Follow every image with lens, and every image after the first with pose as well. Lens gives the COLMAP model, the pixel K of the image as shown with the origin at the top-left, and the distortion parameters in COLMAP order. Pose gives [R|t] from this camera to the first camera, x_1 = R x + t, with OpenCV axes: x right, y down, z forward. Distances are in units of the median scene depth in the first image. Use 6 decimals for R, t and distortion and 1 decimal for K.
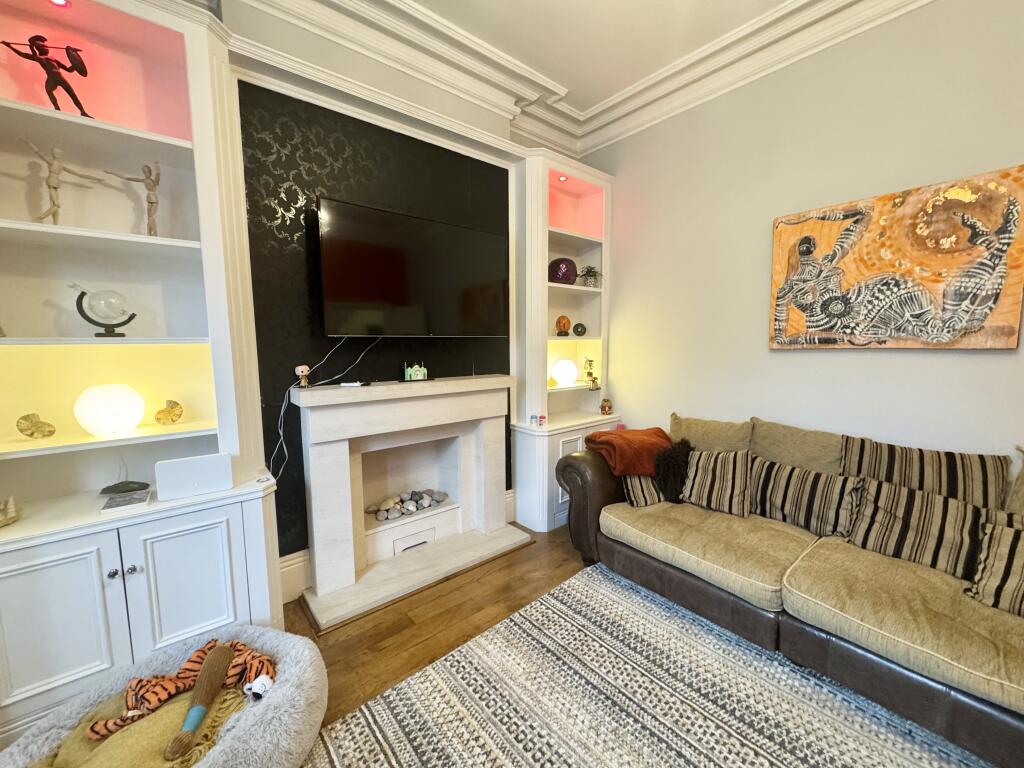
lens RADIAL K [[406.5, 0, 512.0], [0, 406.5, 384.0], [0, 0, 1]] dist [-0.001881, 0.000050]
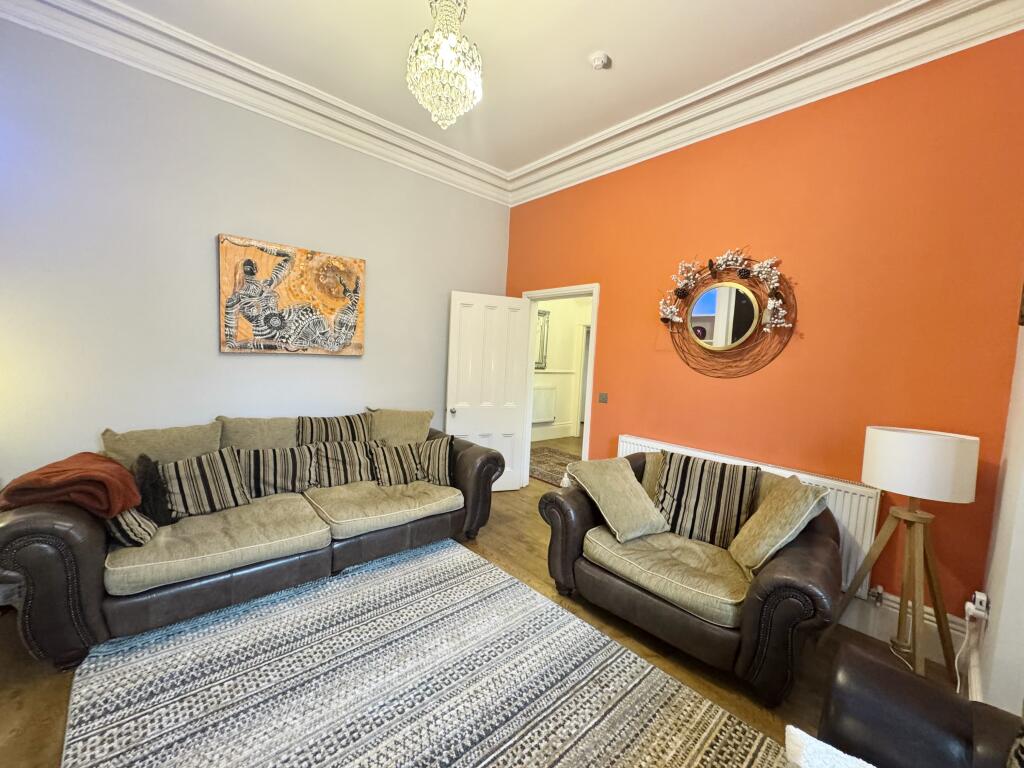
lens RADIAL K [[406.5, 0, 512.0], [0, 406.5, 384.0], [0, 0, 1]] dist [-0.001881, 0.000050]
pose [[-0.024150, -0.069294, 0.997304, -0.595180], [0.053714, 0.996064, 0.070508, -0.045215], [-0.998264, 0.055272, -0.020333, 0.307649]]
